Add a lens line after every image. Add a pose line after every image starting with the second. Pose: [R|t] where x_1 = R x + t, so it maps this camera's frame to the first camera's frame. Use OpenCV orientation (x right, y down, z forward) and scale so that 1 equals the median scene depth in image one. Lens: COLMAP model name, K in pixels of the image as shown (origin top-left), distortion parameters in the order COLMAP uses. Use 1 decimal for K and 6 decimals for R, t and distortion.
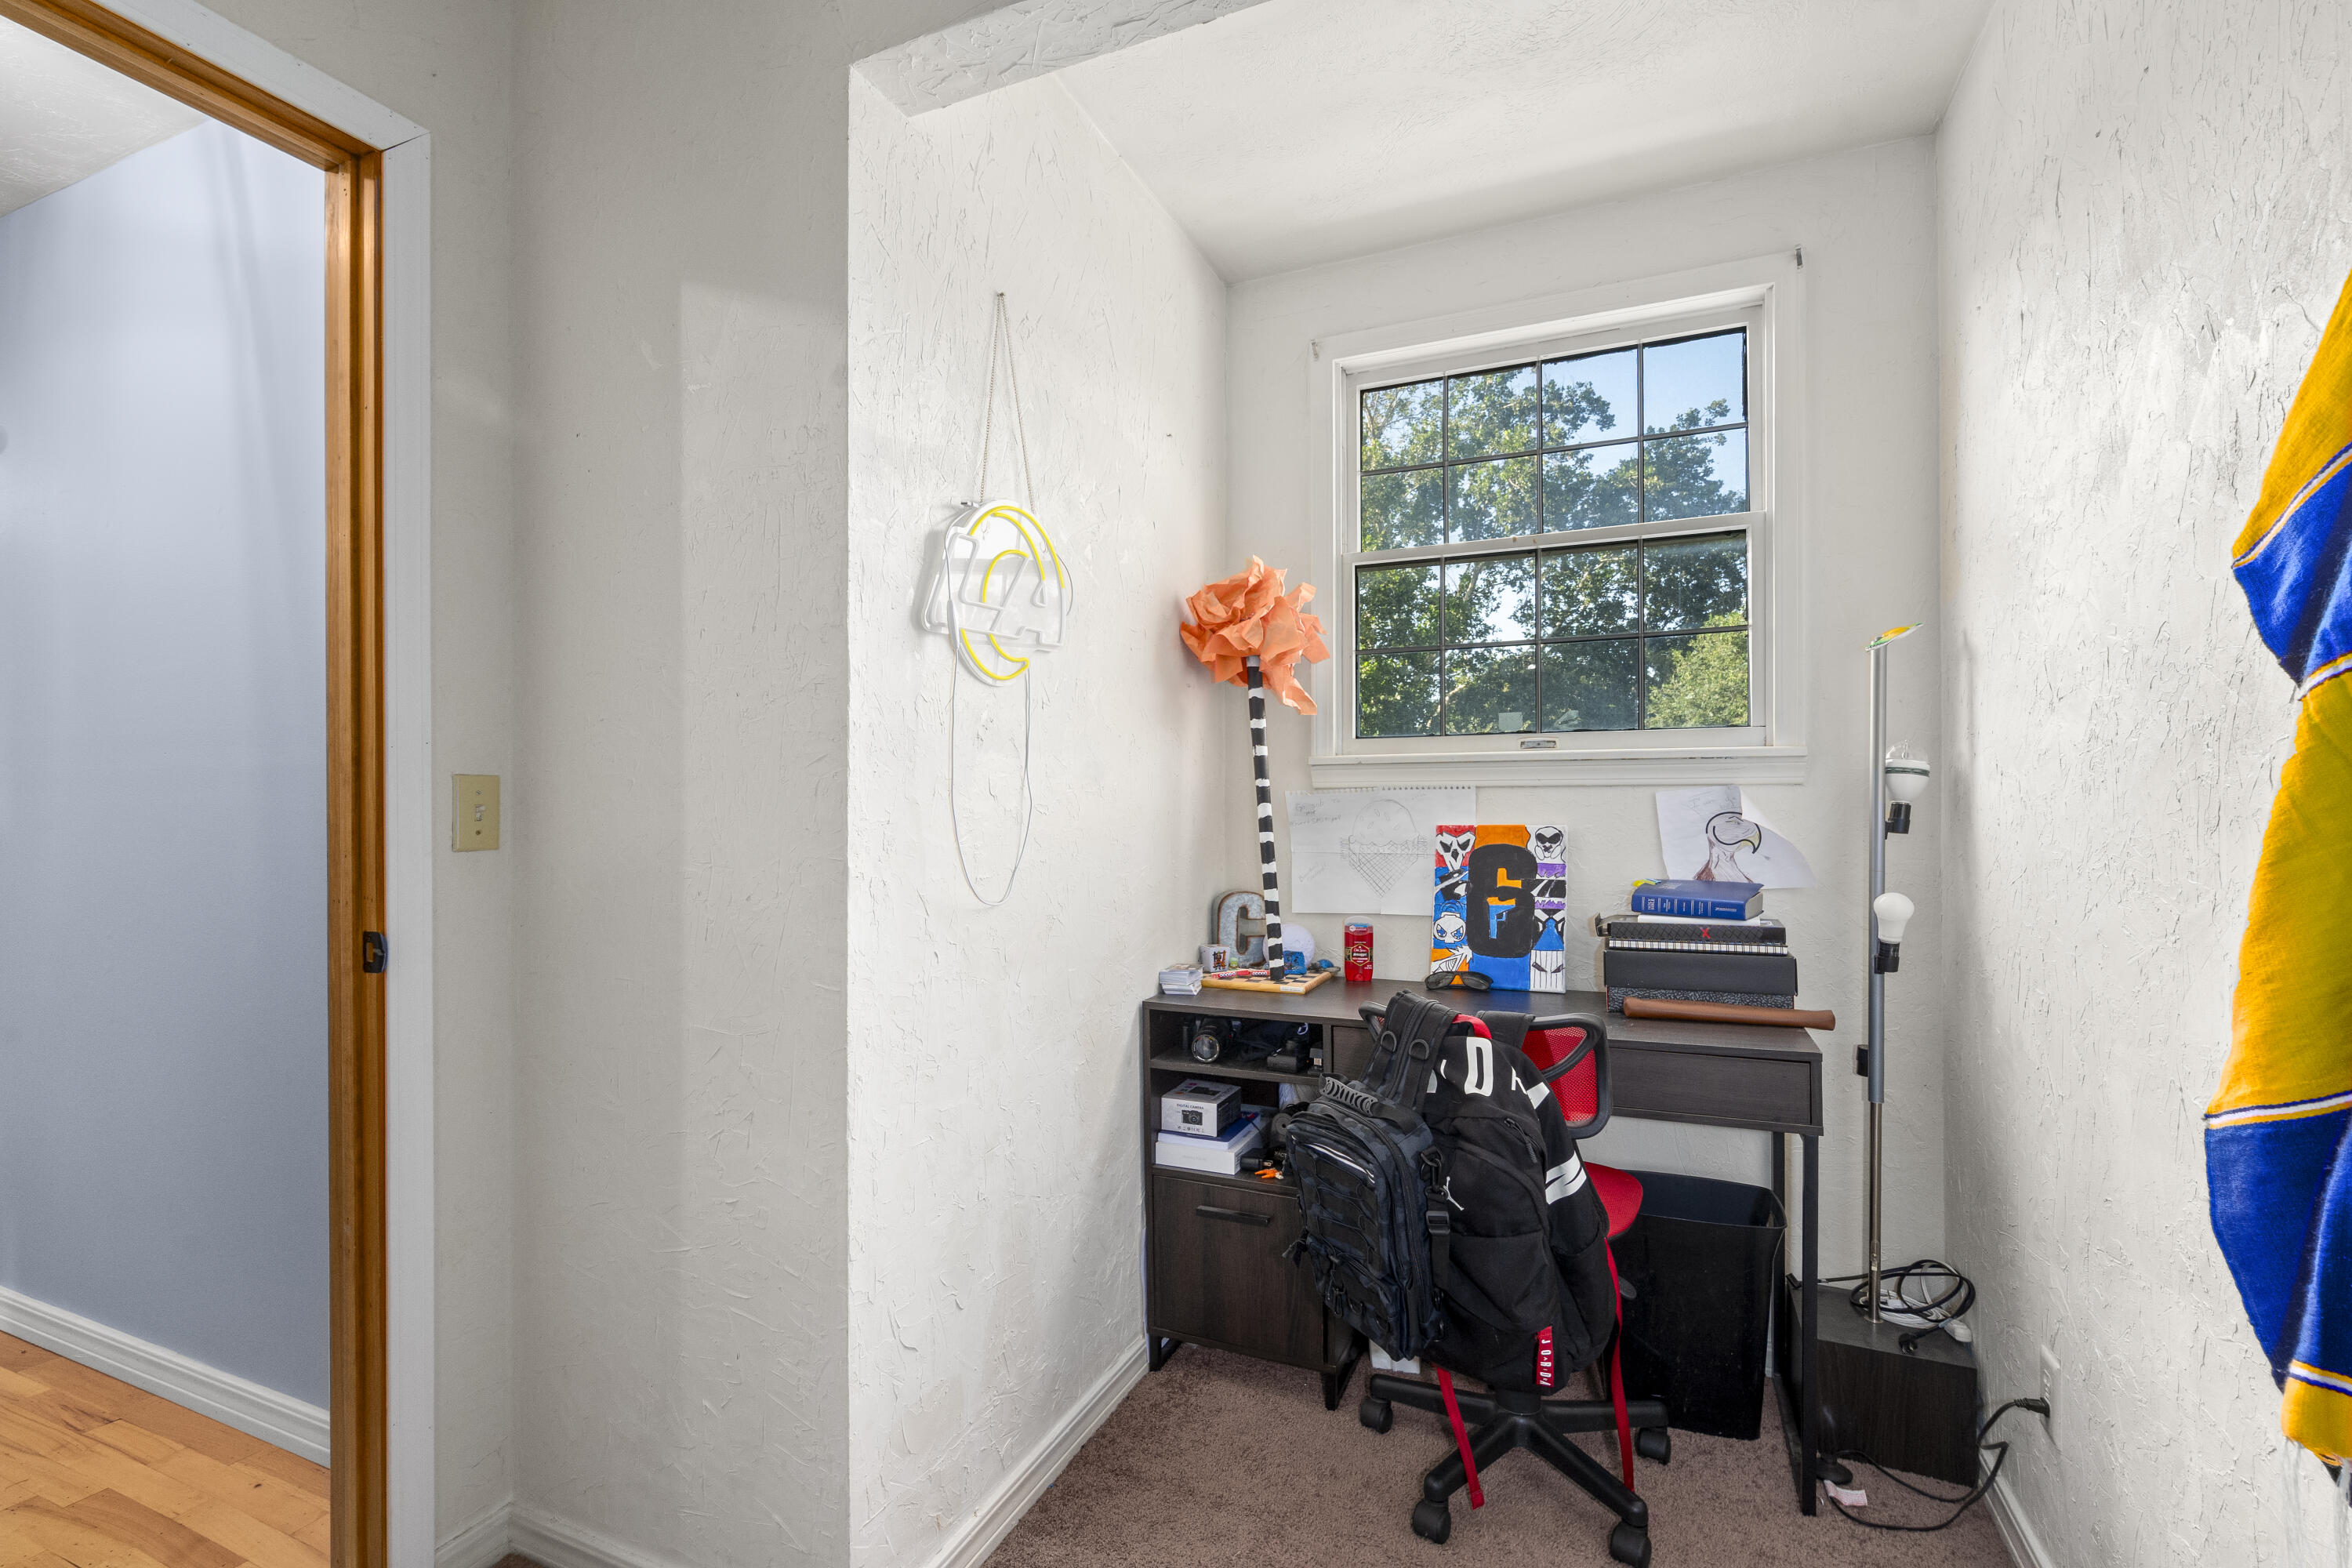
lens RADIAL K [[1074.7, 0, 1173.0], [0, 1074.7, 793.1], [0, 0, 1]] dist [0.000045, 0.000200]
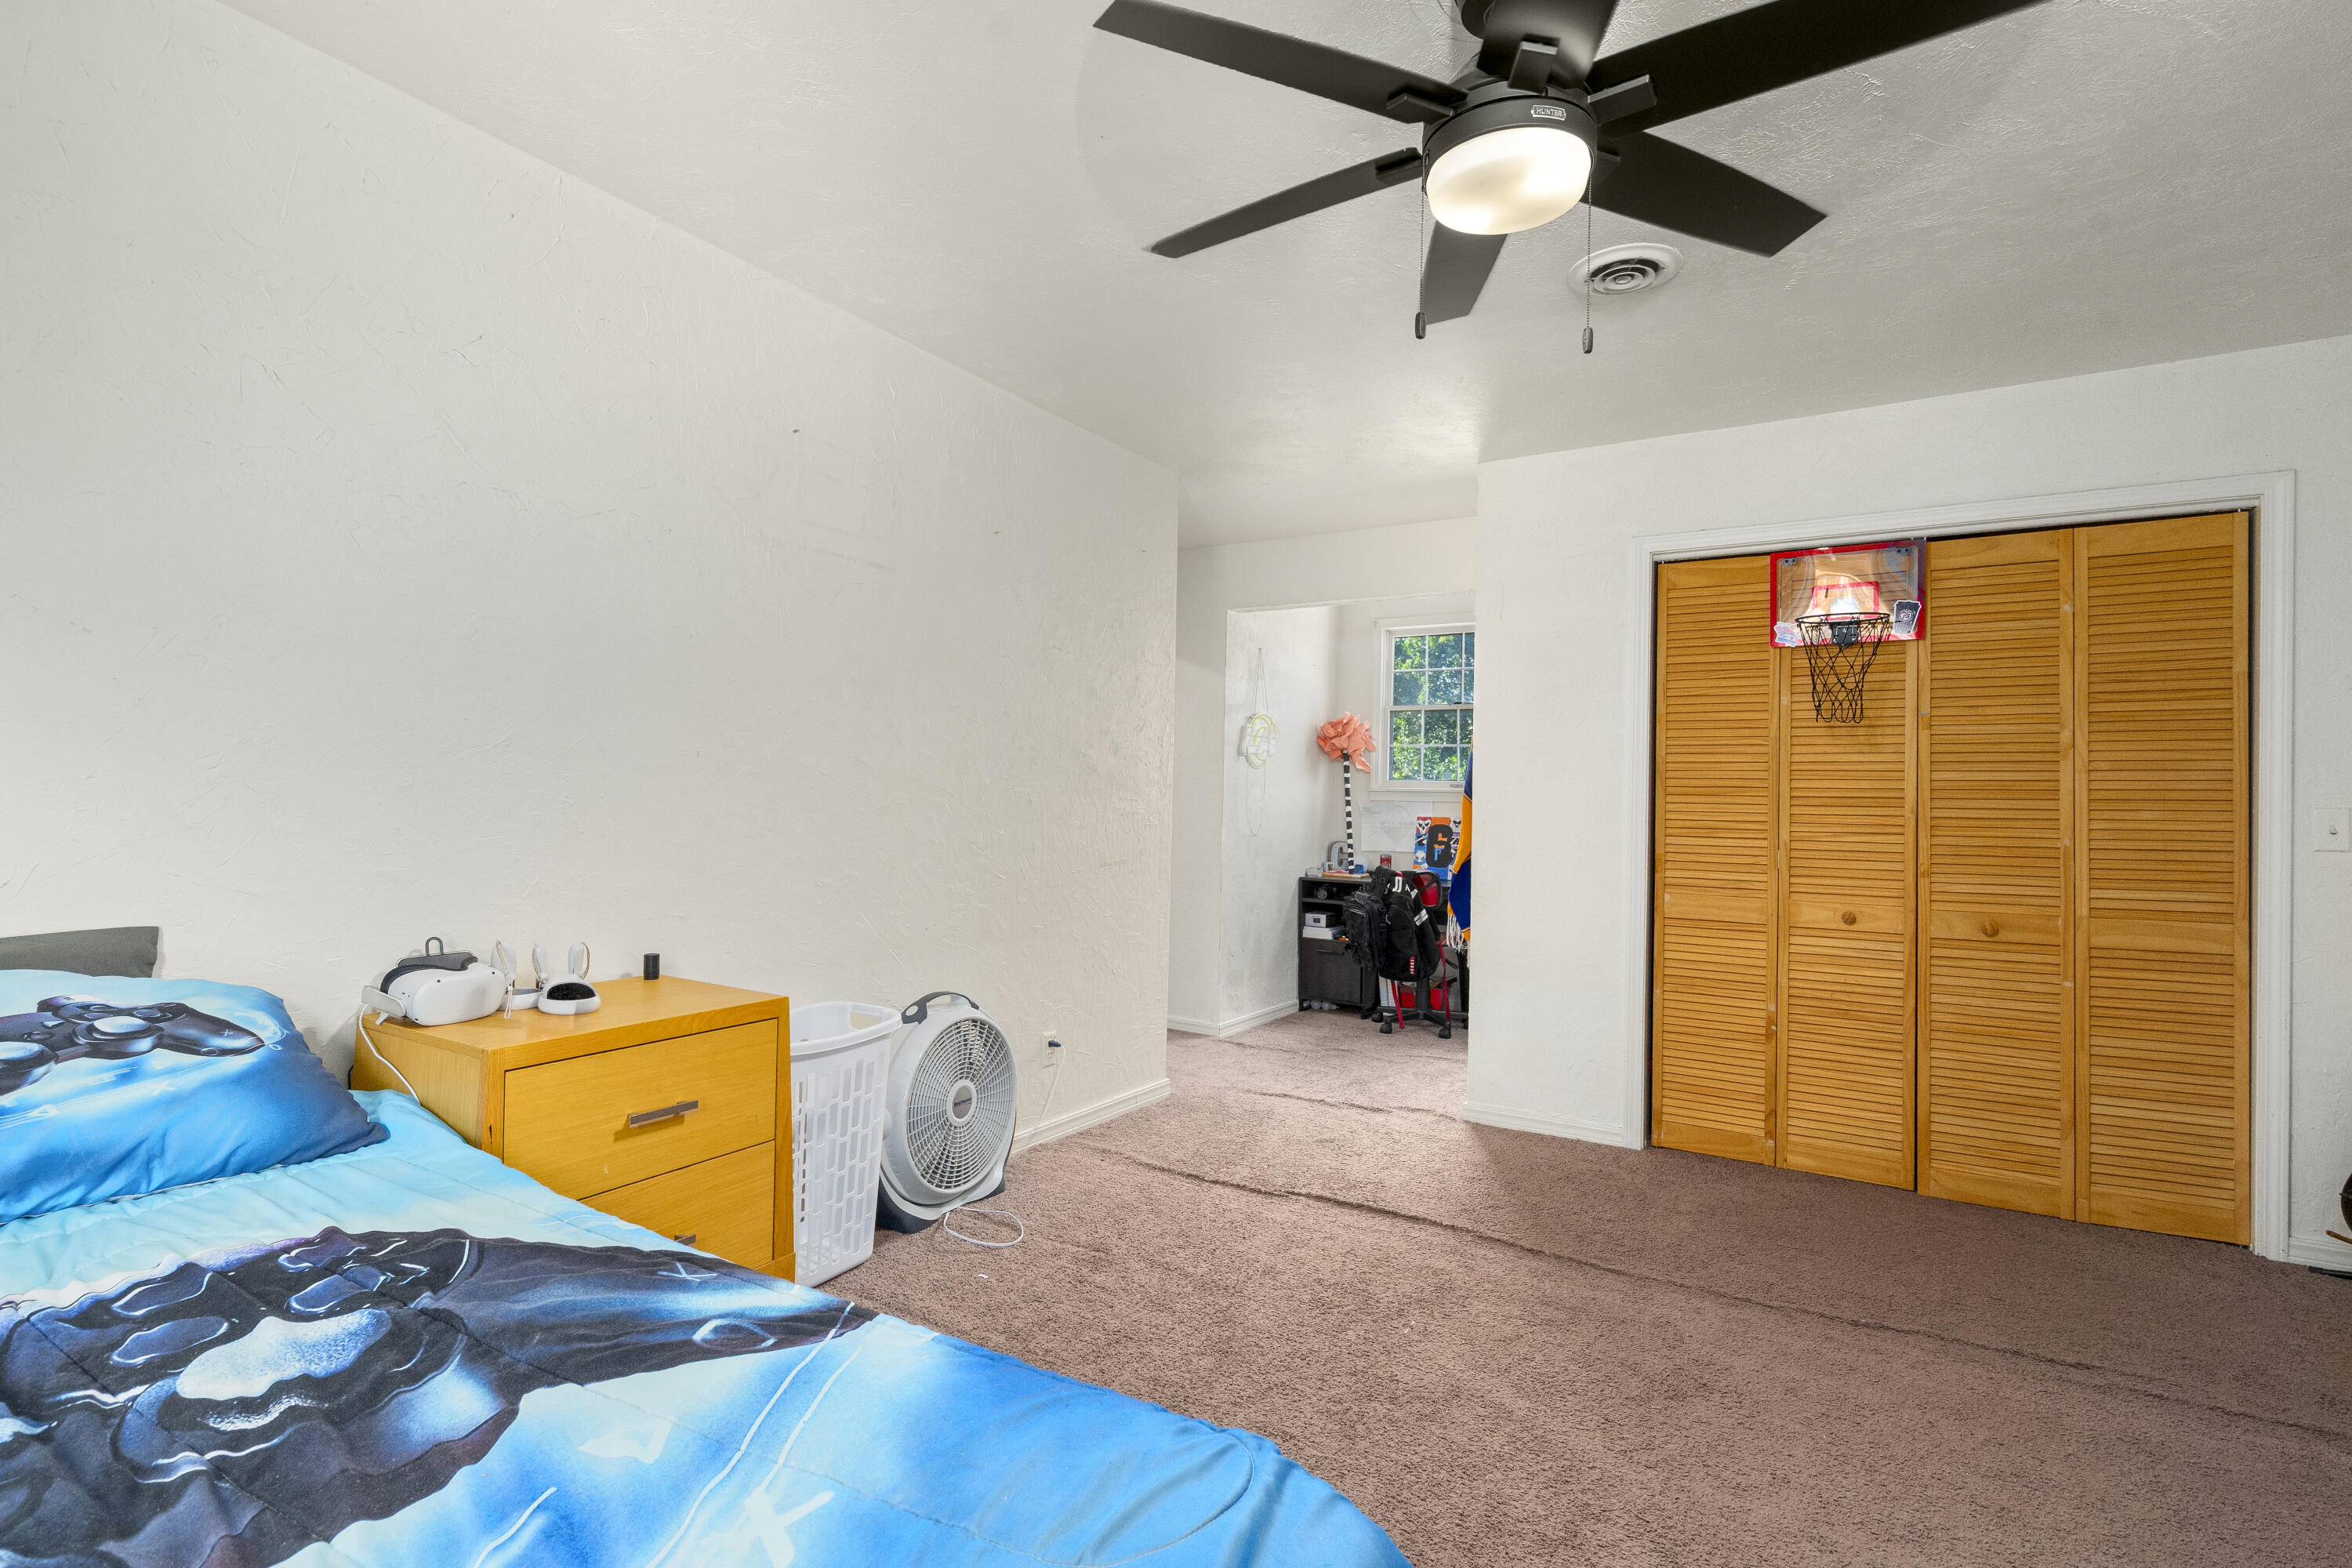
lens RADIAL K [[1074.7, 0, 1178.7], [0, 1074.7, 780.8], [0, 0, 1]] dist [0.000045, 0.000200]
pose [[0.989362, 0.021954, -0.143810, 0.052321], [-0.023192, 0.999707, -0.006938, -0.024346], [0.143616, 0.010199, 0.989581, -1.653803]]
